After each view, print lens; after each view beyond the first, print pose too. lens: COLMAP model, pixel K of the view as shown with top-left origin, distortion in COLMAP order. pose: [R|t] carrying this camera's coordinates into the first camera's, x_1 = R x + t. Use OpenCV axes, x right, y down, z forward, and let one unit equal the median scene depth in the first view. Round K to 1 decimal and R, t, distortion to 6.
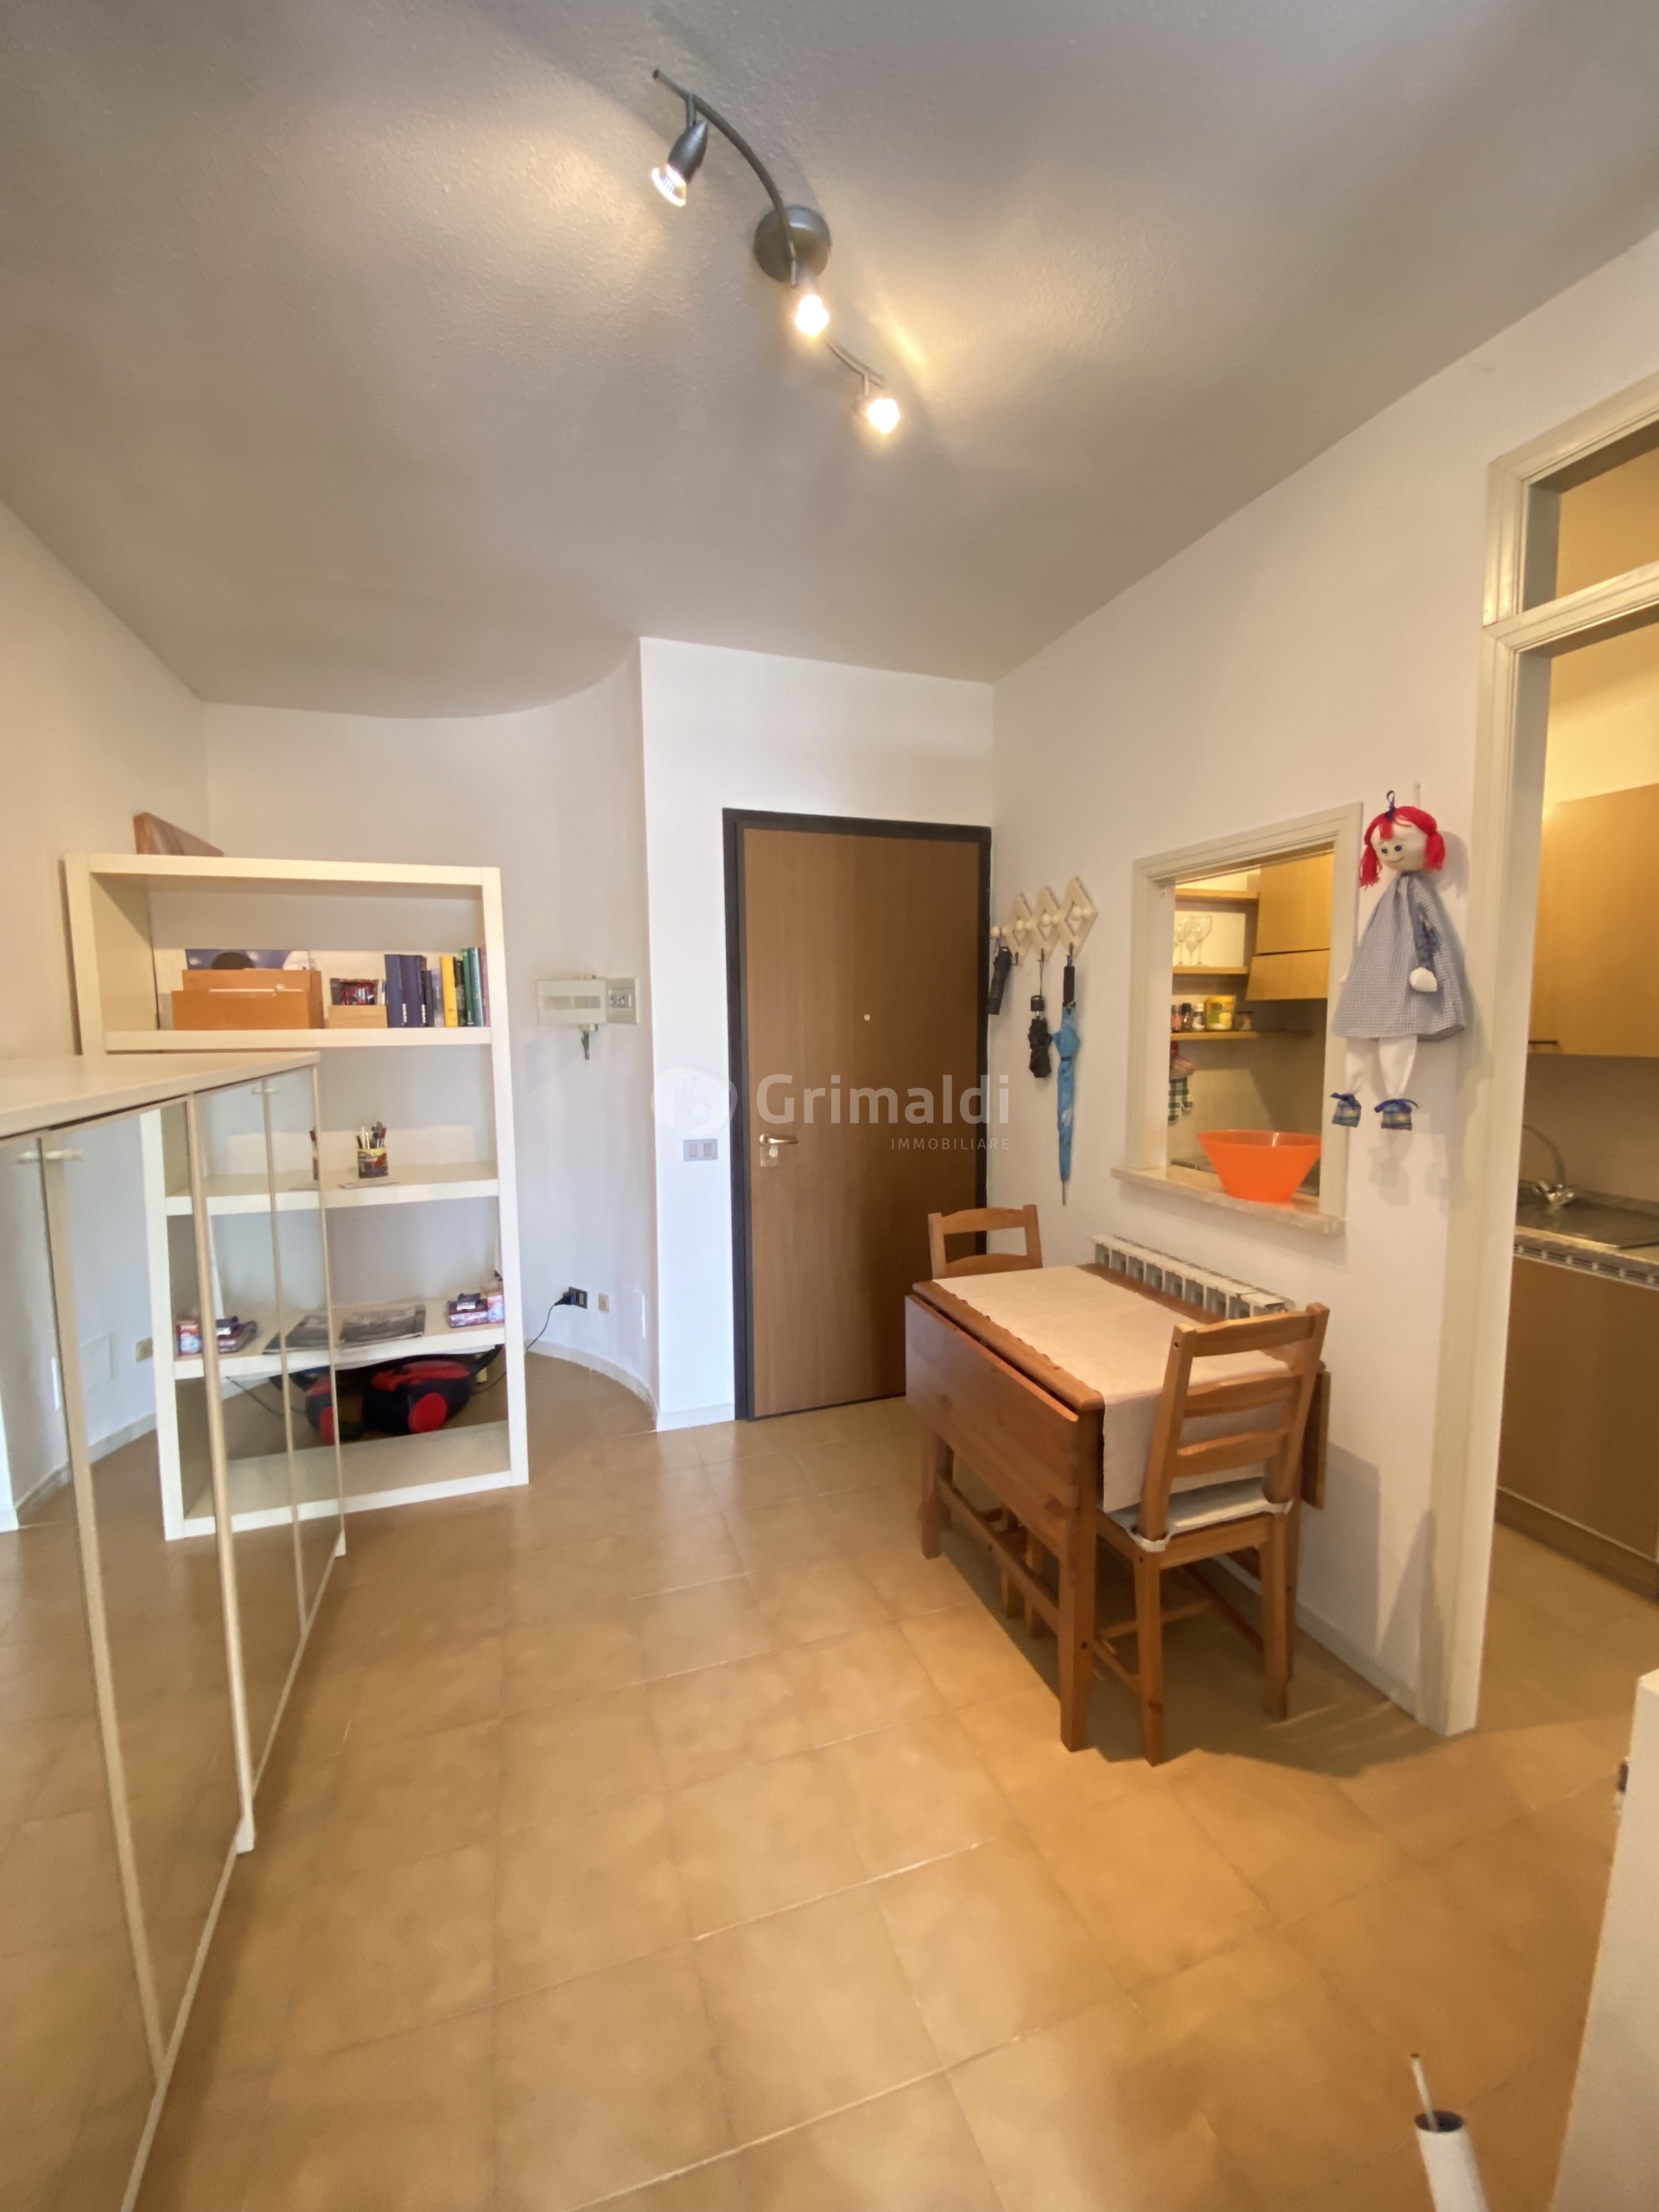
lens RADIAL K [[889.5, 0, 823.3], [0, 889.5, 1108.3], [0, 0, 1]] dist [-0.000623, -0.013135]
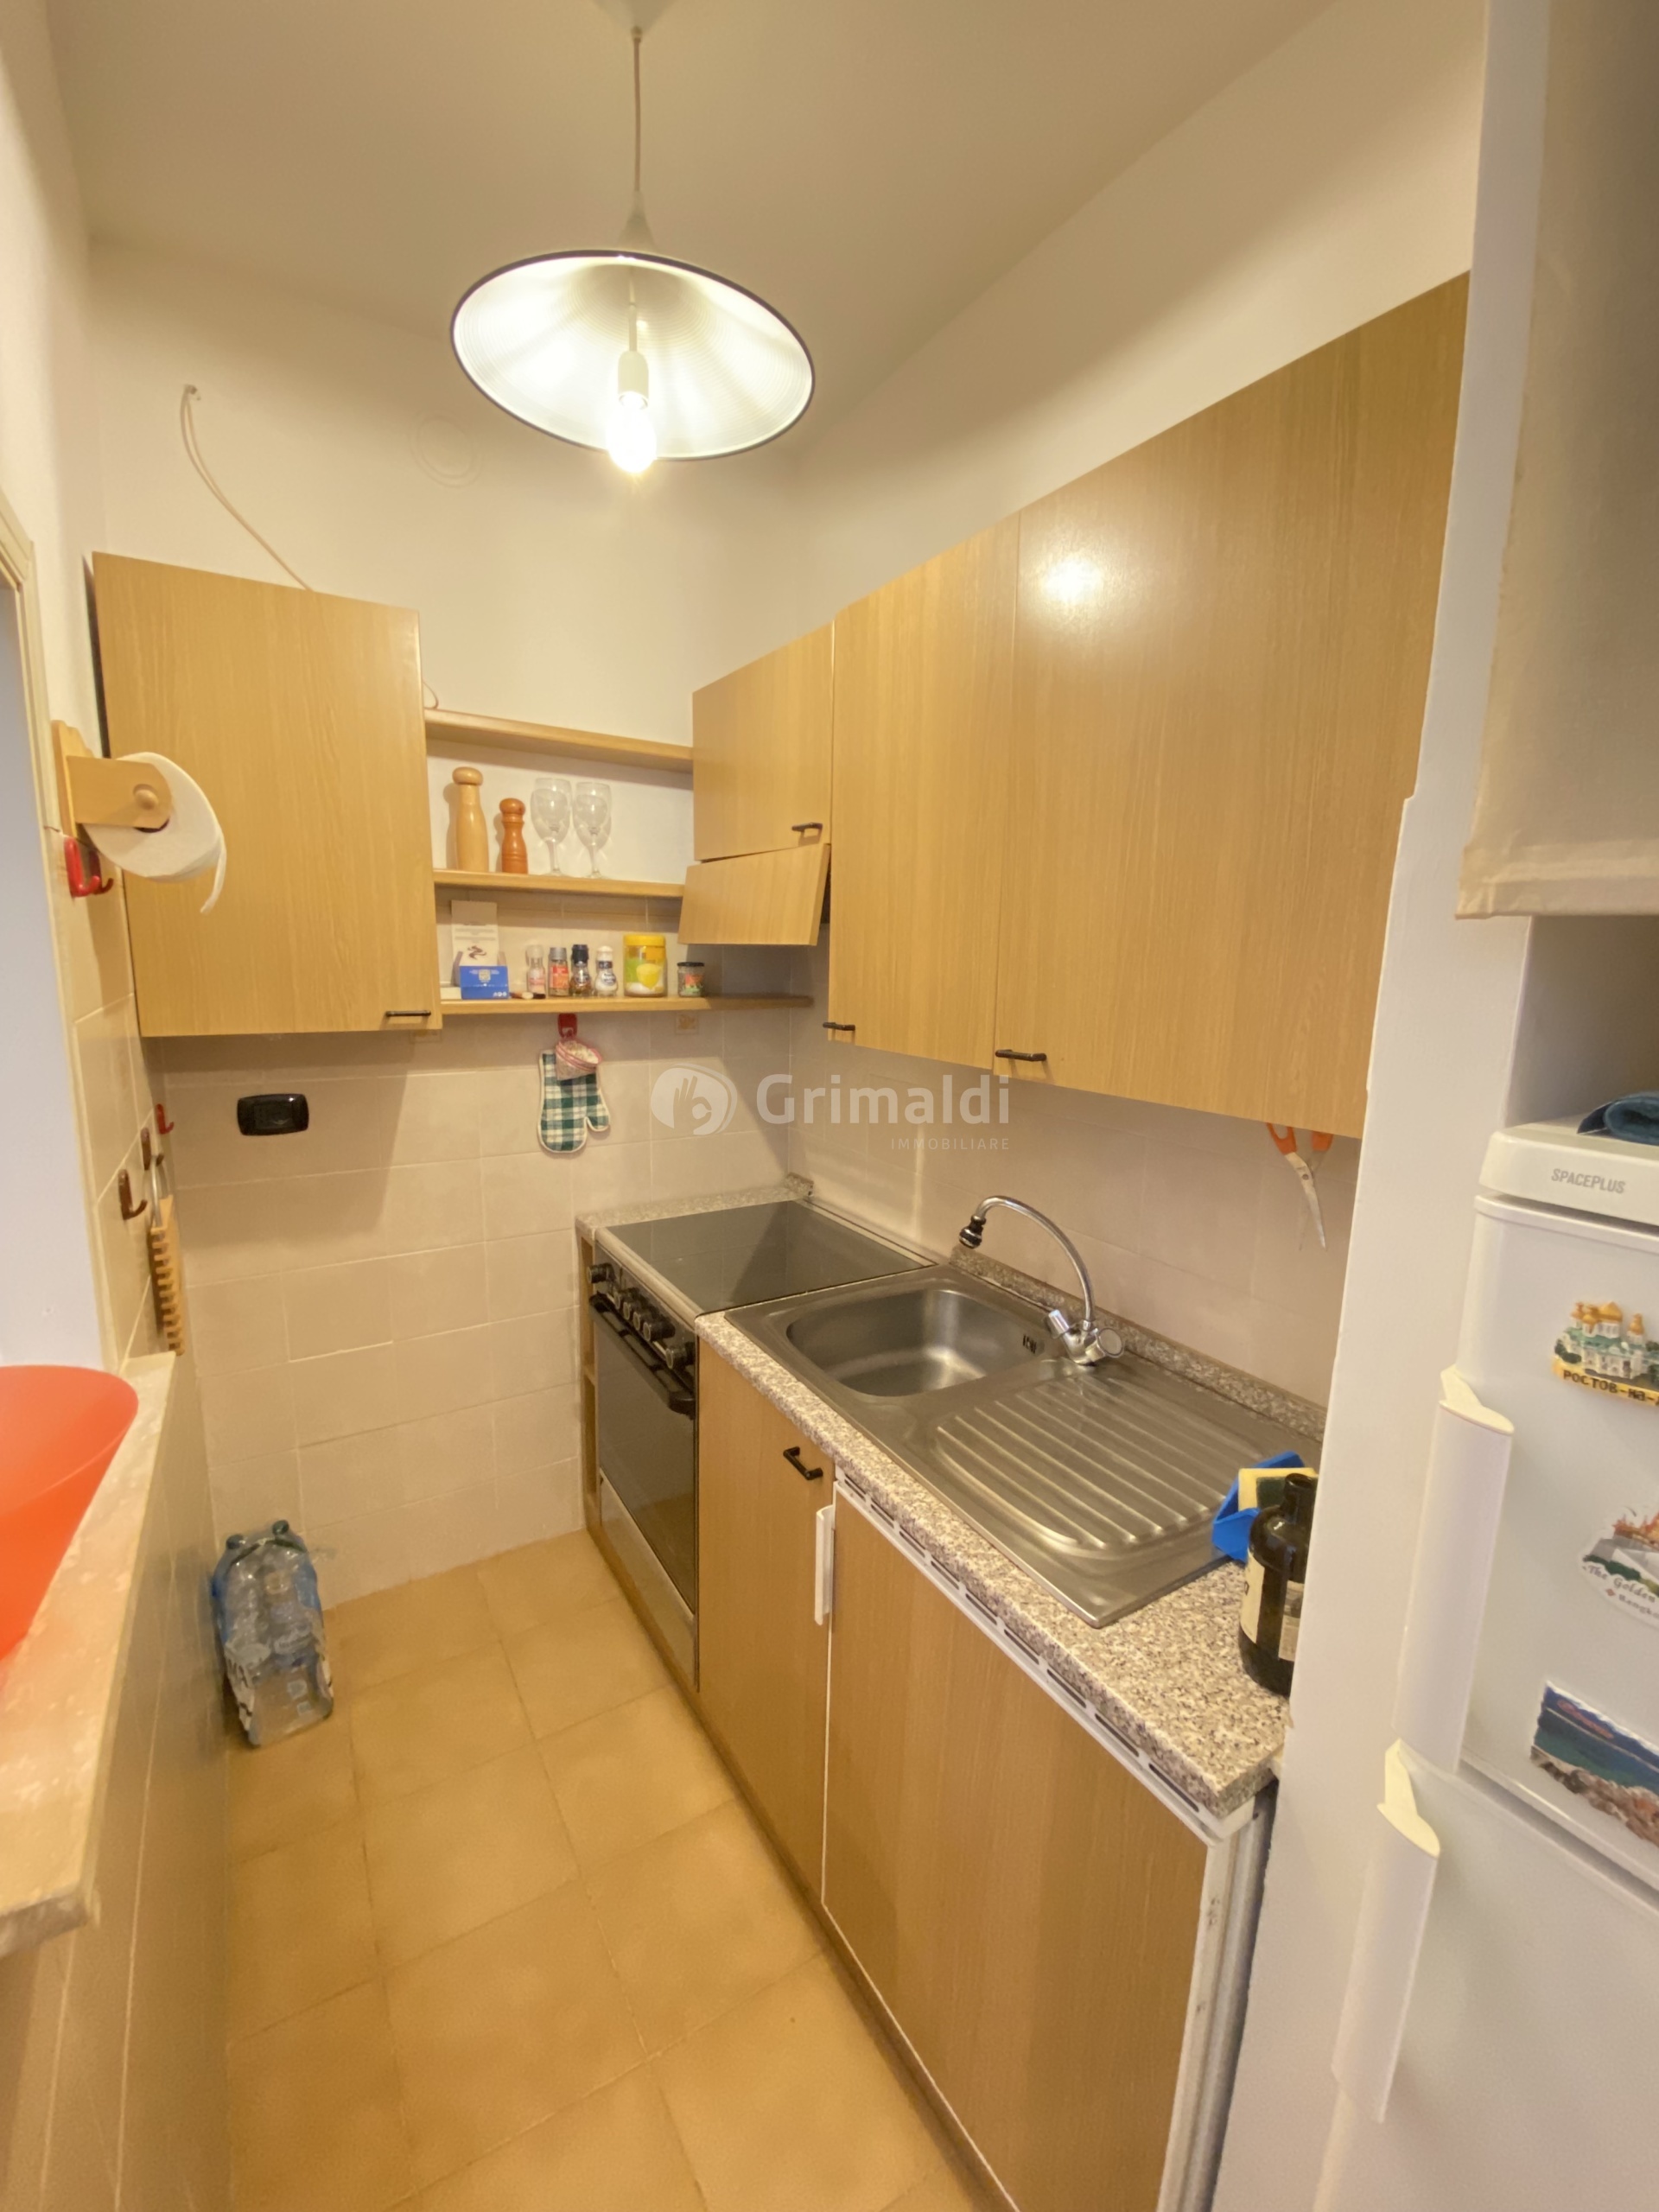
lens RADIAL K [[896.3, 0, 860.0], [0, 896.3, 1102.2], [0, 0, 1]] dist [0.001207, -0.013013]
pose [[0.962342, -0.011393, 0.271603, 0.423305], [-0.006257, 0.997928, 0.064033, -0.056140], [-0.271770, -0.063321, 0.960277, 0.402427]]
